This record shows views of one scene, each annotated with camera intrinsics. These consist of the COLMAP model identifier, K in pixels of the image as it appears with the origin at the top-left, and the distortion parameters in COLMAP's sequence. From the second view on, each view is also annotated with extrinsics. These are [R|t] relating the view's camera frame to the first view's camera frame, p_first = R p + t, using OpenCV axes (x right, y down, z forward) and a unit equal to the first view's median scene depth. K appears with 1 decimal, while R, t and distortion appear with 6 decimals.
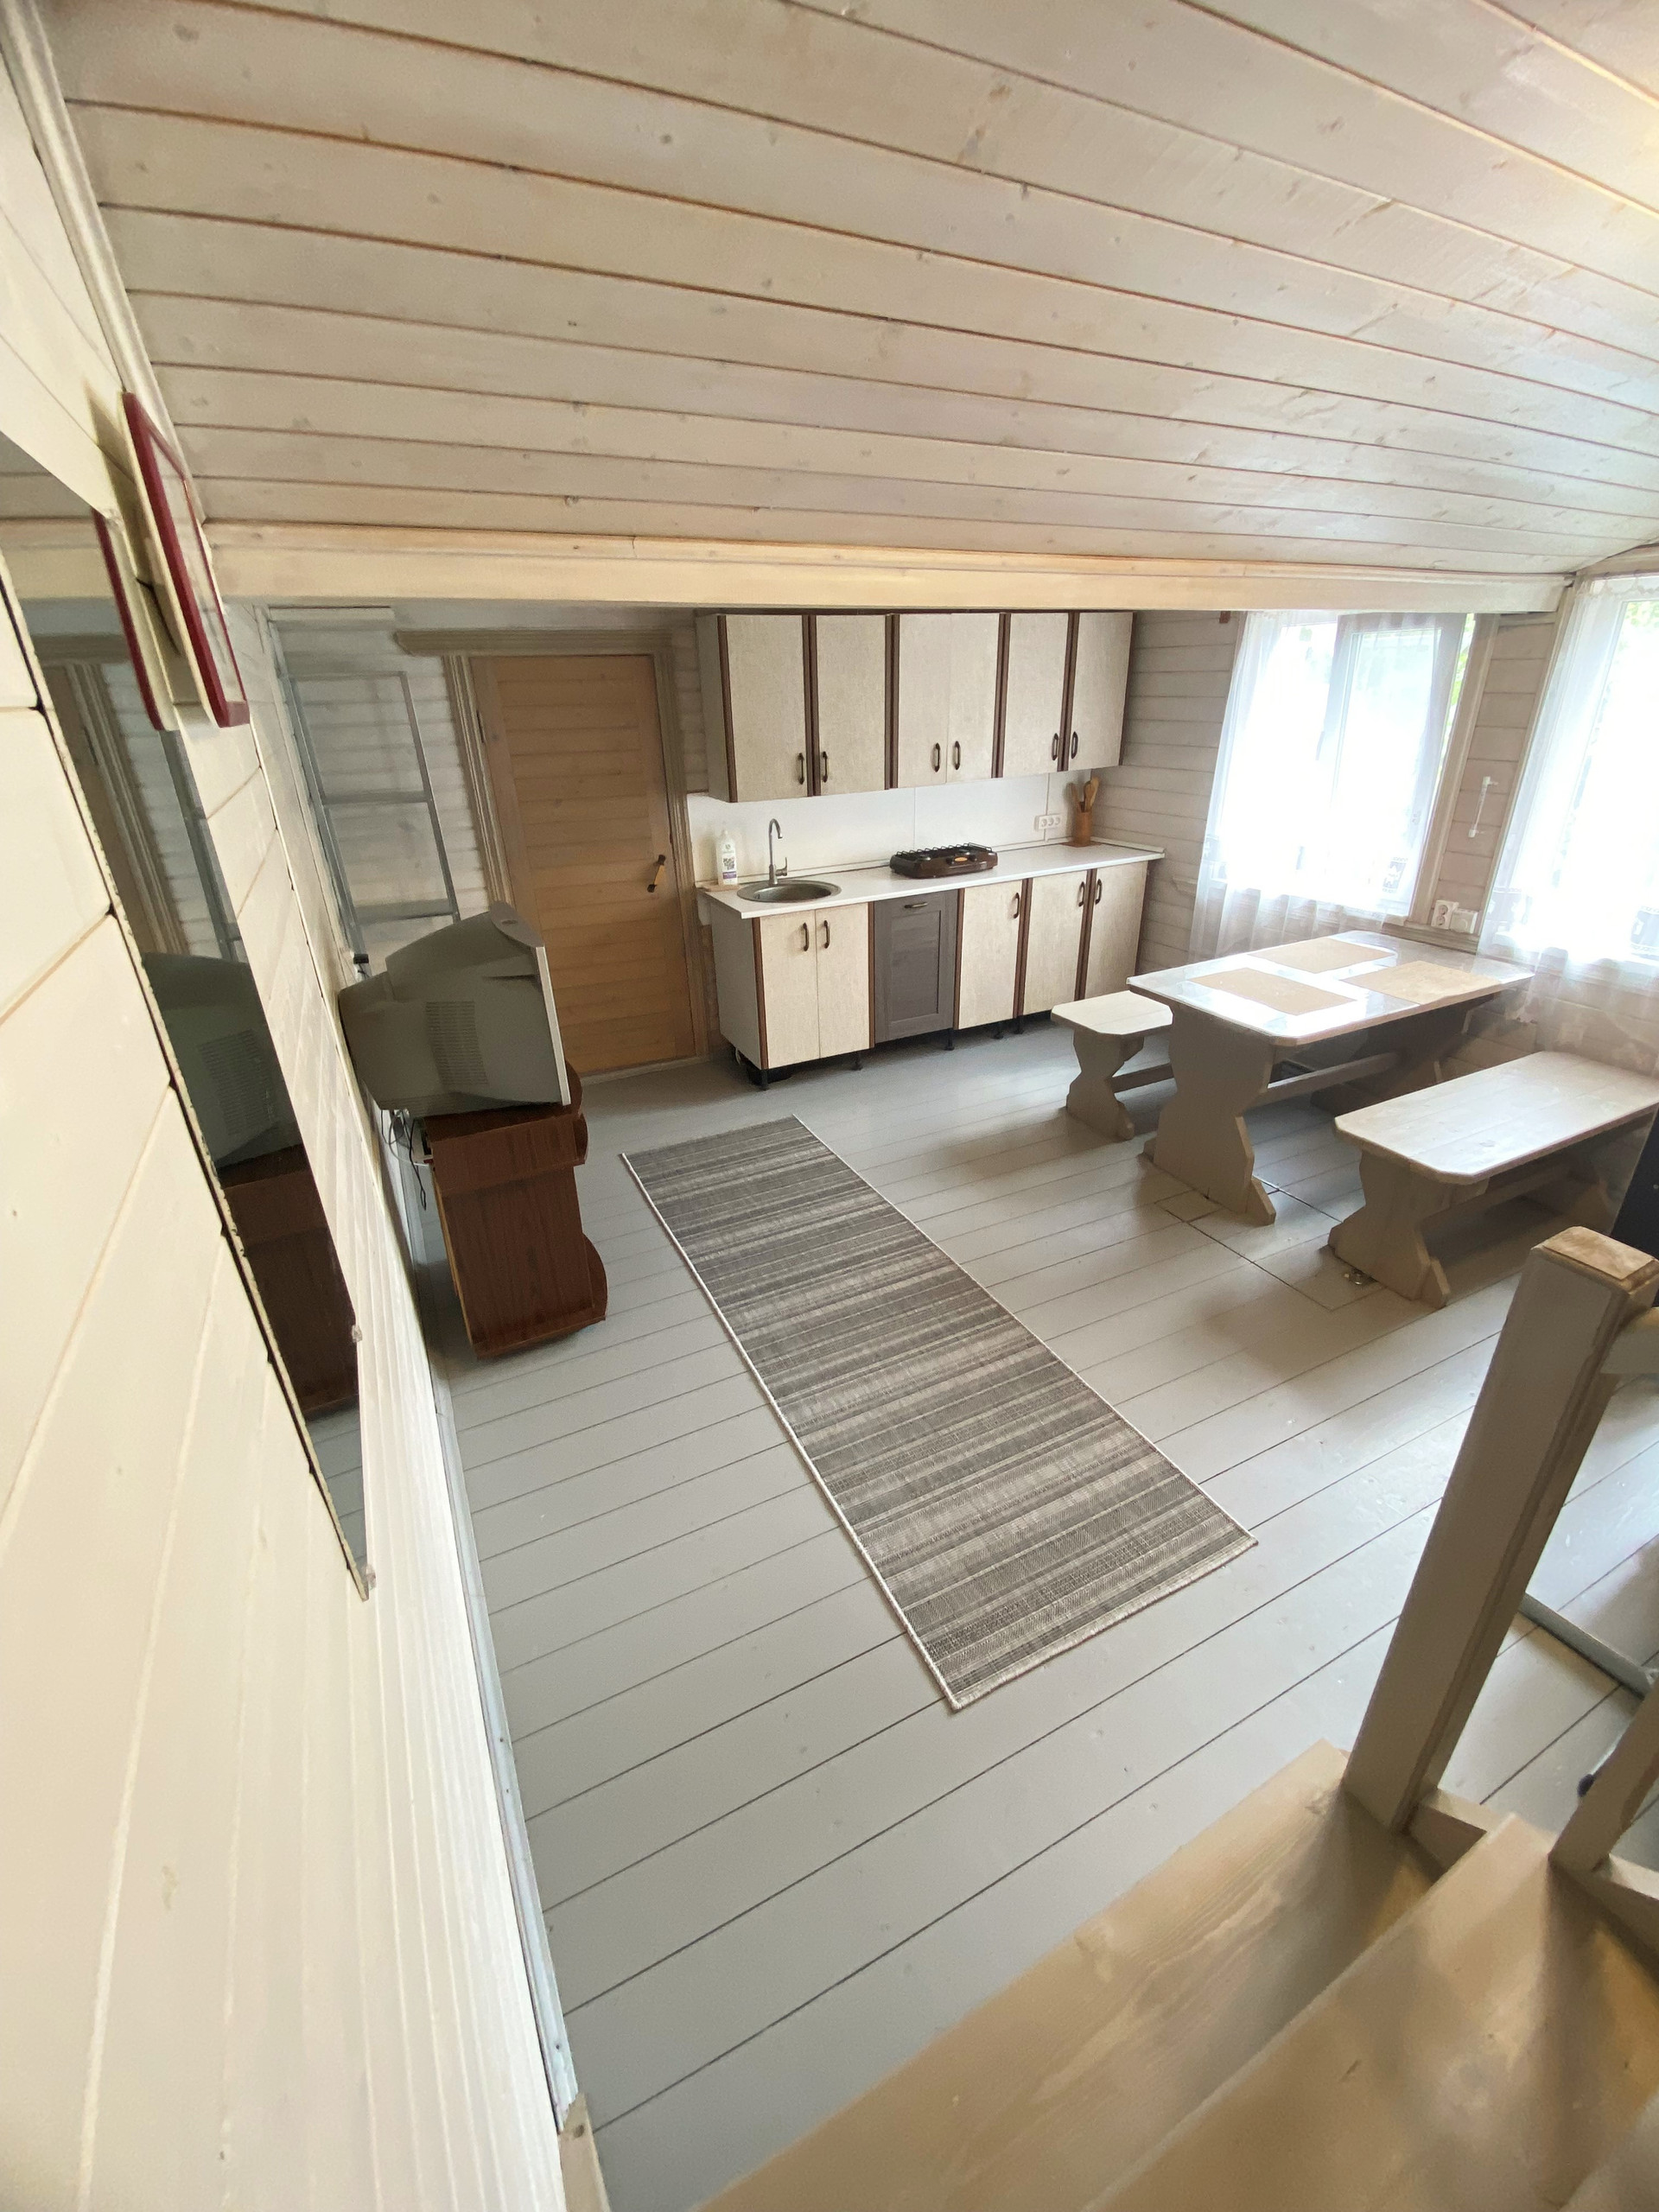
lens RADIAL K [[883.9, 0, 823.9], [0, 883.9, 1085.3], [0, 0, 1]] dist [0.055855, -0.042513]
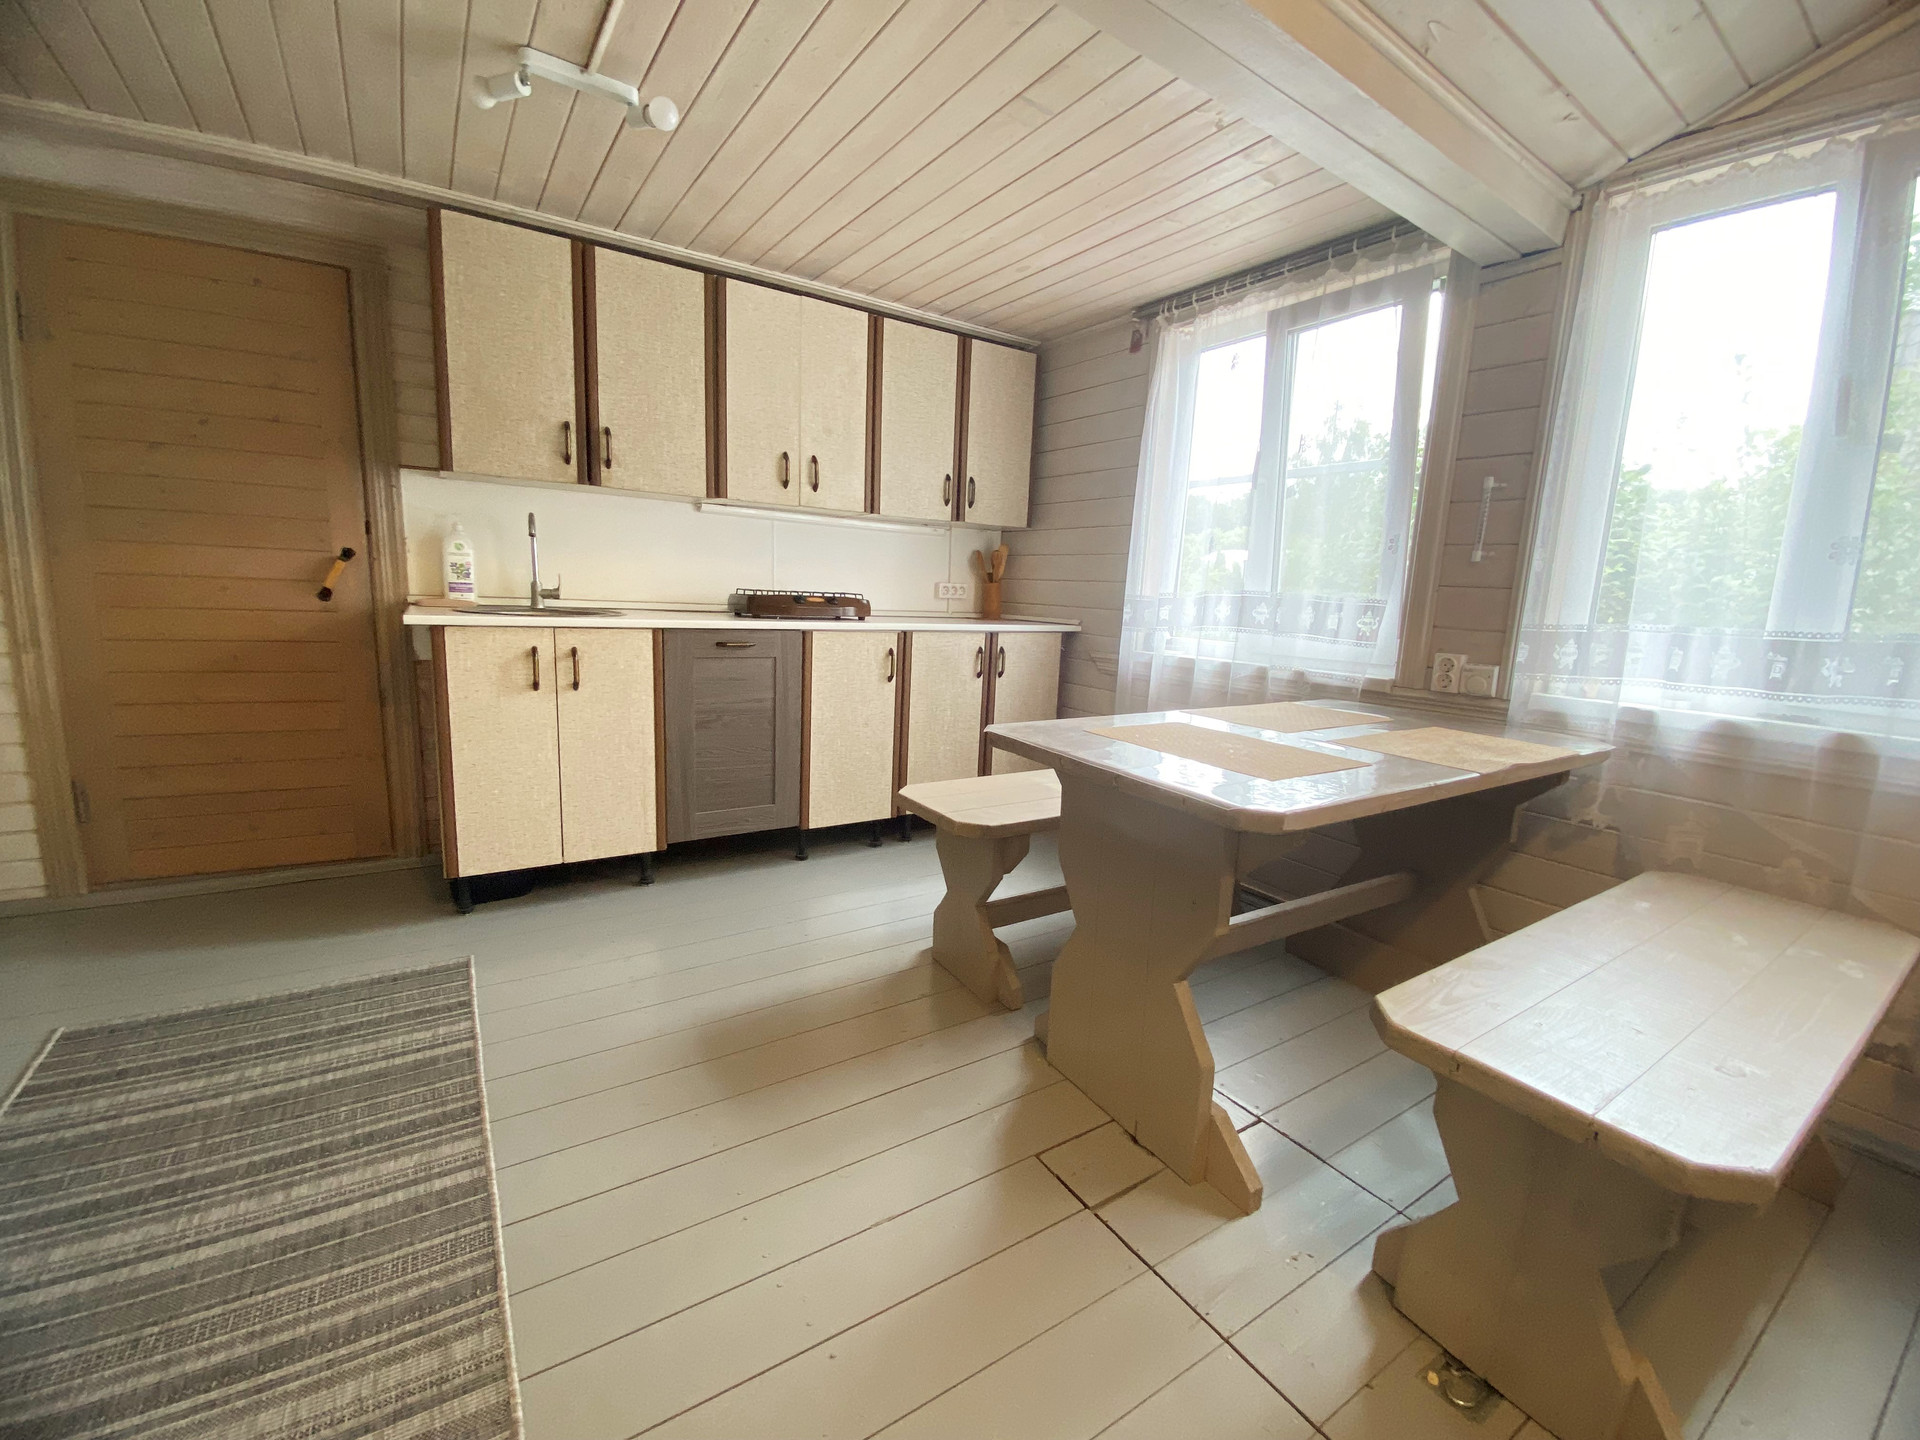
lens RADIAL K [[777.1, 0, 929.0], [0, 777.1, 721.3], [0, 0, 1]] dist [0.024611, -0.021481]
pose [[0.992065, 0.049857, 0.115421, 0.212112], [-0.020711, 0.970279, -0.241102, 0.000965], [-0.124011, 0.236798, 0.963612, 0.451008]]
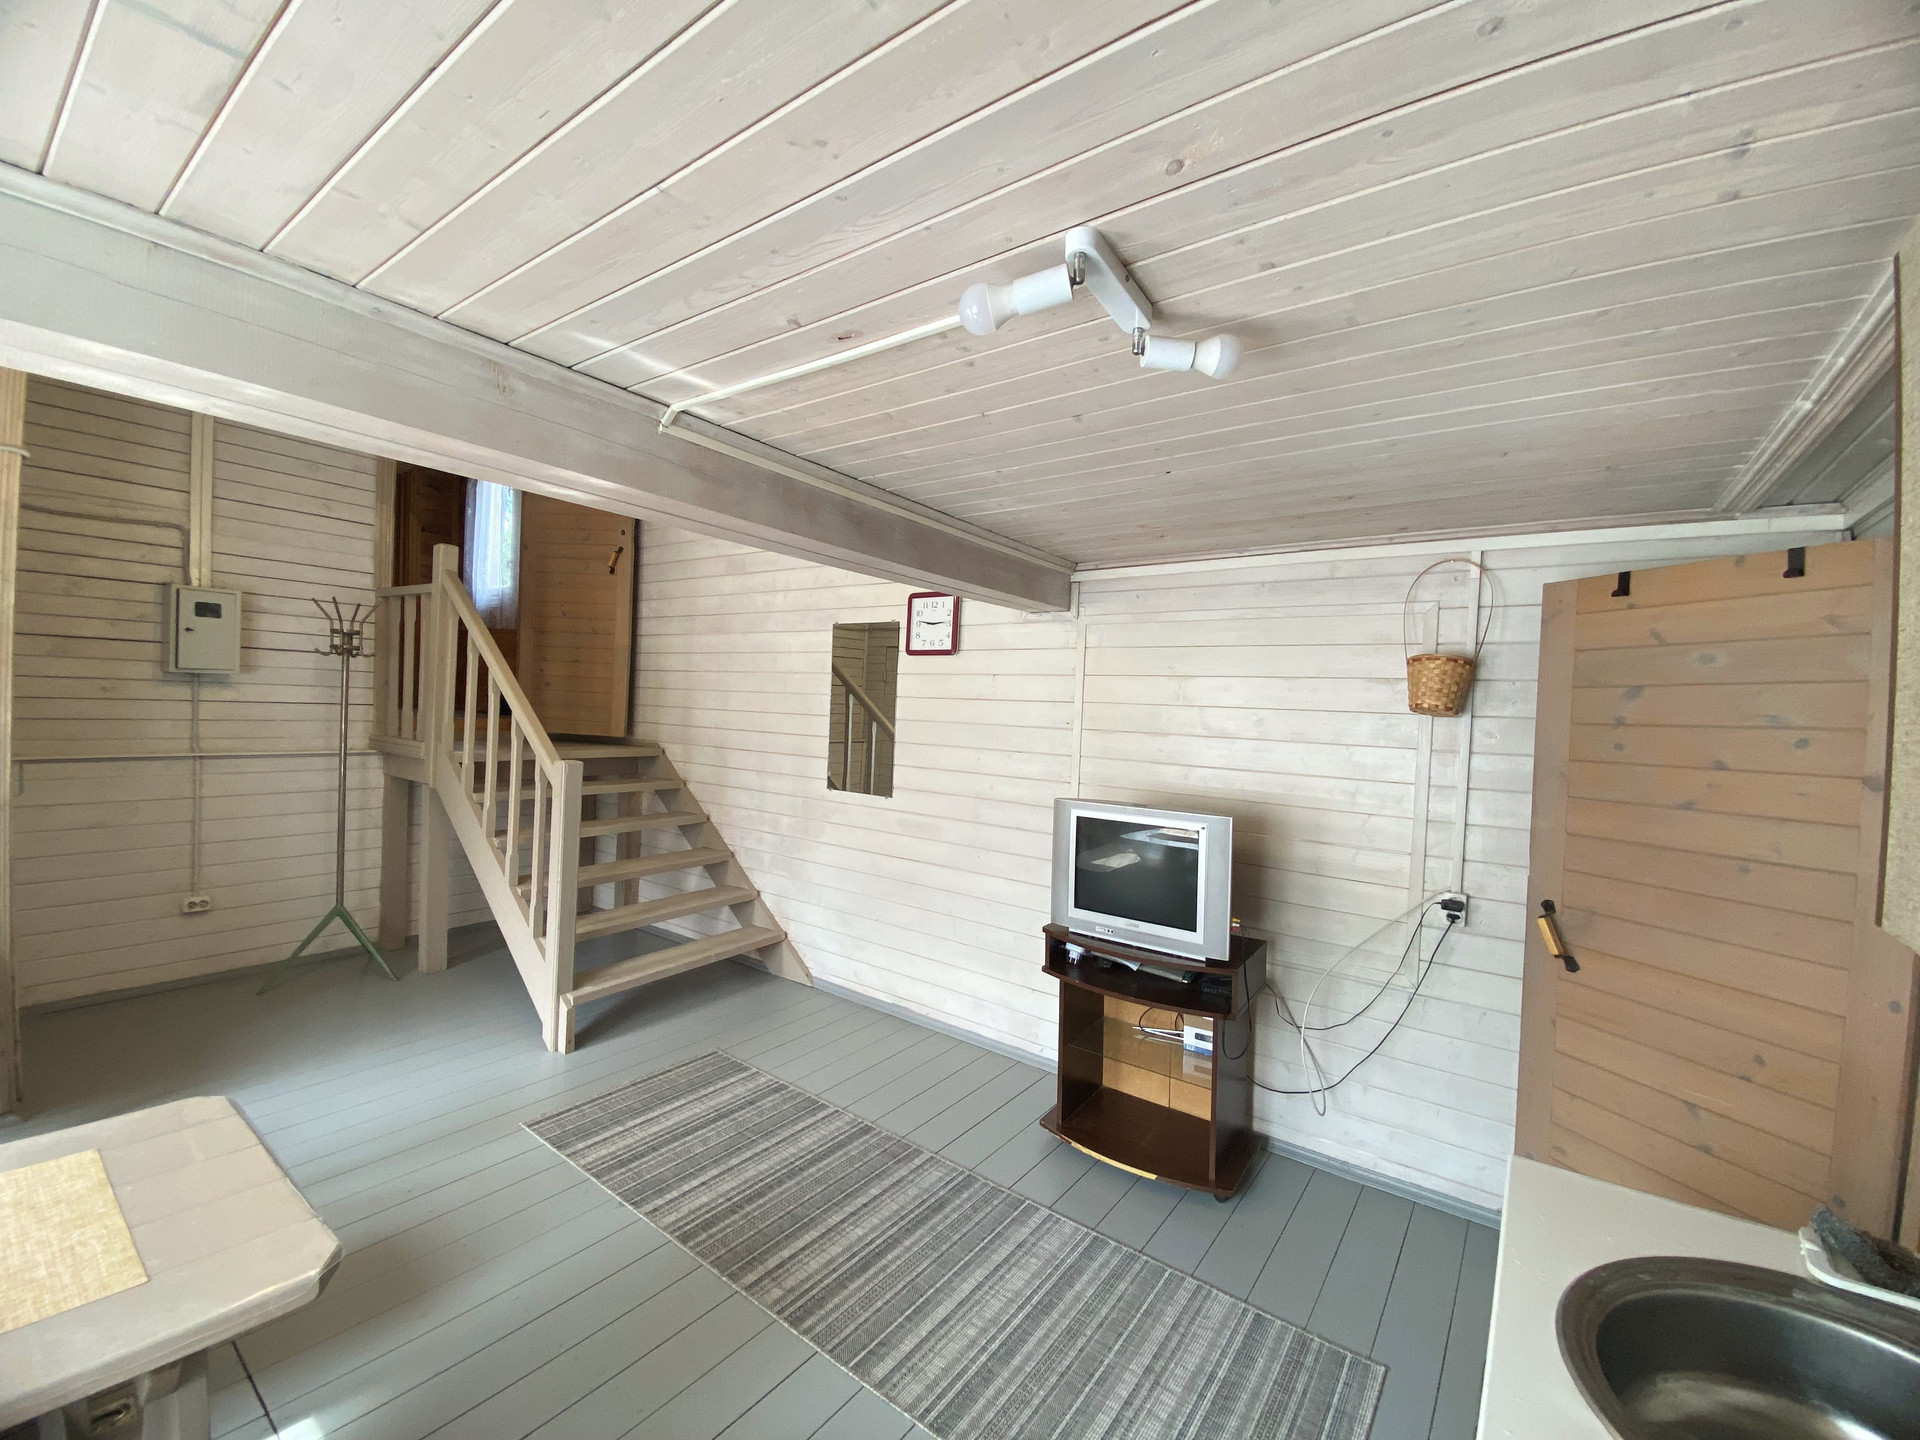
lens RADIAL K [[784.5, 0, 960.0], [0, 784.5, 720.0], [0, 0, 1]] dist [0.019750, -0.021556]
pose [[-0.886200, -0.003208, -0.463292, 0.228238], [-0.202452, 0.902134, 0.381009, -0.411300], [0.416729, 0.431445, -0.800120, 1.087094]]
